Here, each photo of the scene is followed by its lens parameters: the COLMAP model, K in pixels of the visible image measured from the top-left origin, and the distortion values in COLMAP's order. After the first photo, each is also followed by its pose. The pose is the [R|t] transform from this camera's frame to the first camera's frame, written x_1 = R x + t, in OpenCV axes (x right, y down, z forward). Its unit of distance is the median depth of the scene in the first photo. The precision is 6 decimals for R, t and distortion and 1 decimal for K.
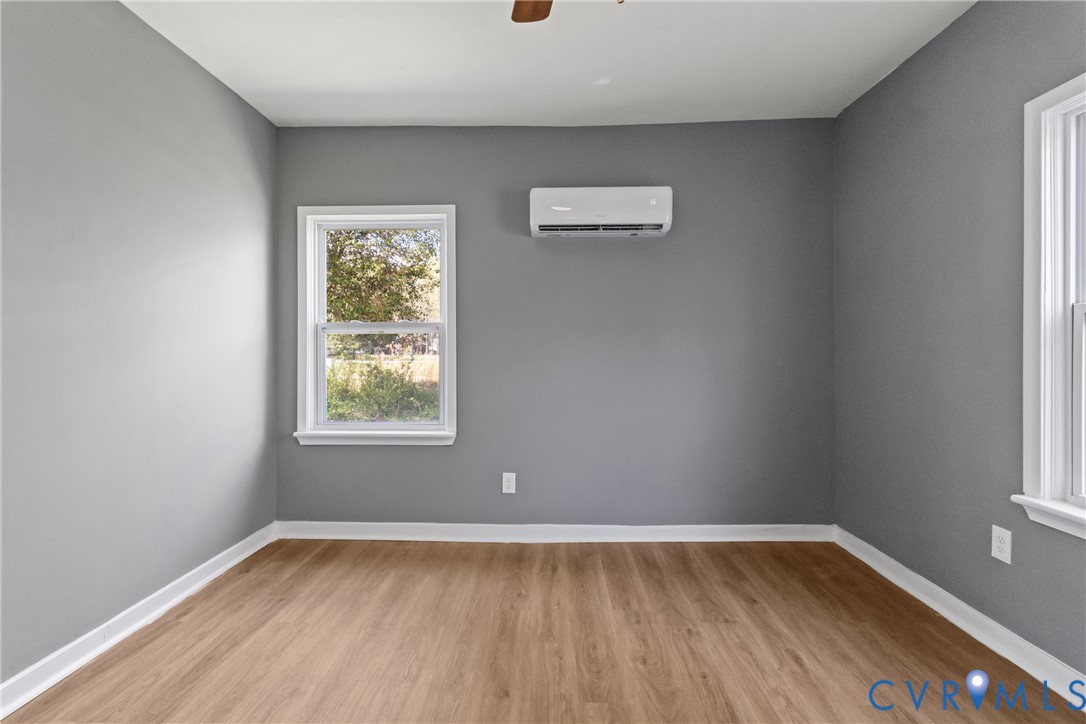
lens RADIAL K [[498.2, 0, 537.6], [0, 498.2, 354.9], [0, 0, 1]] dist [-0.008474, 0.005559]
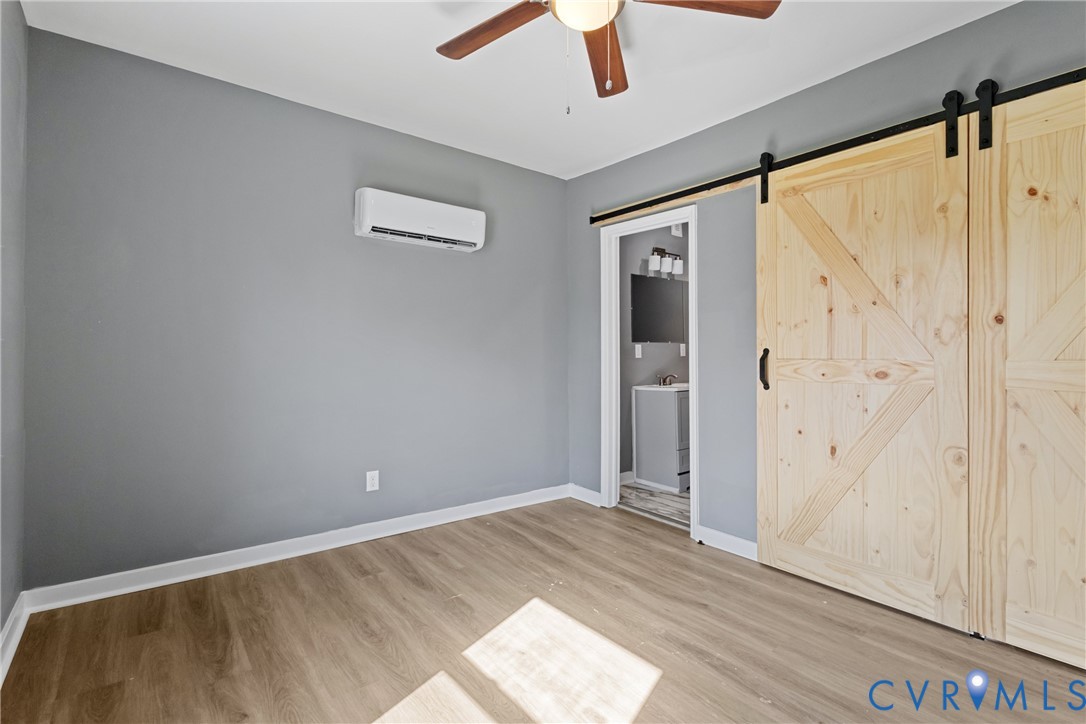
lens RADIAL K [[498.2, 0, 537.6], [0, 498.2, 354.9], [0, 0, 1]] dist [-0.008474, 0.005559]
pose [[0.770040, 0.007633, 0.637949, -0.375863], [-0.007977, 0.999965, -0.002336, 0.000658], [-0.637945, -0.003290, 0.770075, 0.008780]]
